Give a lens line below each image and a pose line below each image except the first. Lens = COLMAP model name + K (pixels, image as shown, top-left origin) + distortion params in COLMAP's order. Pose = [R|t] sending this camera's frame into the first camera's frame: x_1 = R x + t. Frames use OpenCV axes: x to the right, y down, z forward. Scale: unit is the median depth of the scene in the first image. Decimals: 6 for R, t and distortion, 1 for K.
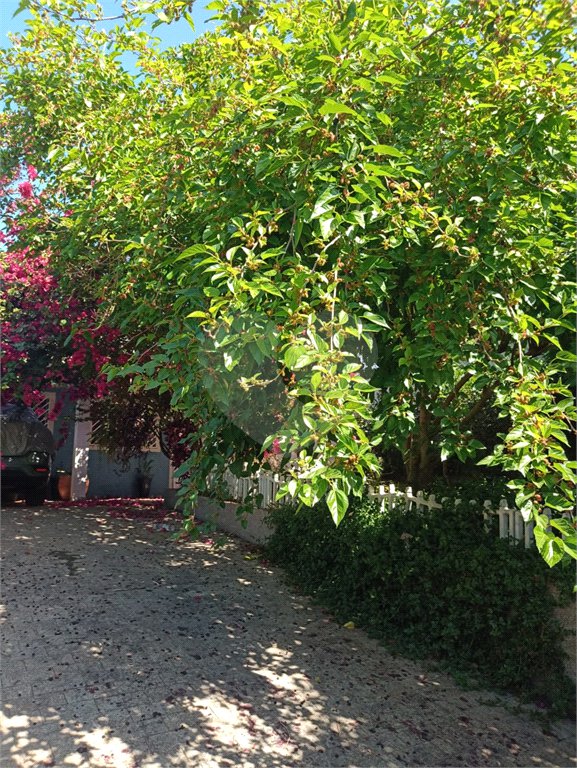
lens RADIAL K [[552.0, 0, 293.8], [0, 552.0, 377.6], [0, 0, 1]] dist [0.004283, -0.050449]
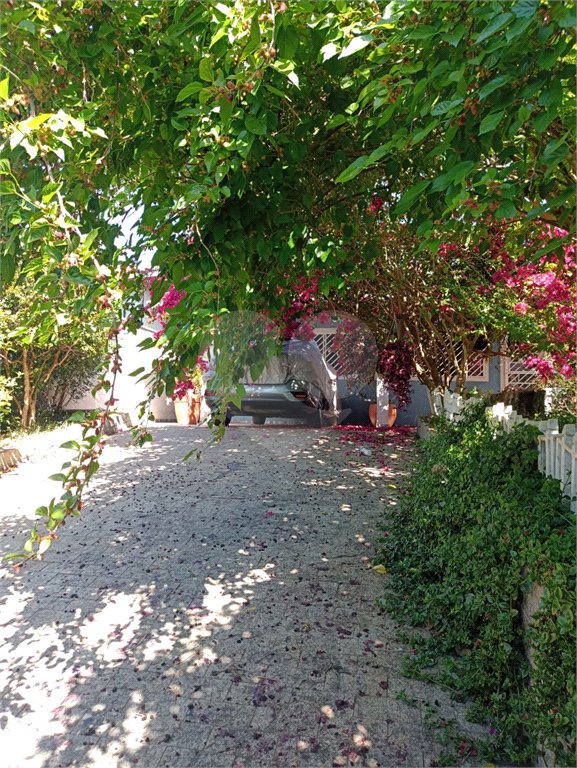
lens RADIAL K [[552.0, 0, 291.5], [0, 552.0, 381.1], [0, 0, 1]] dist [0.004283, -0.050449]
pose [[0.751960, -0.029436, -0.658551, 0.664805], [0.110471, 0.990502, 0.081868, 0.112218], [0.649886, -0.134312, 0.748070, 0.407824]]
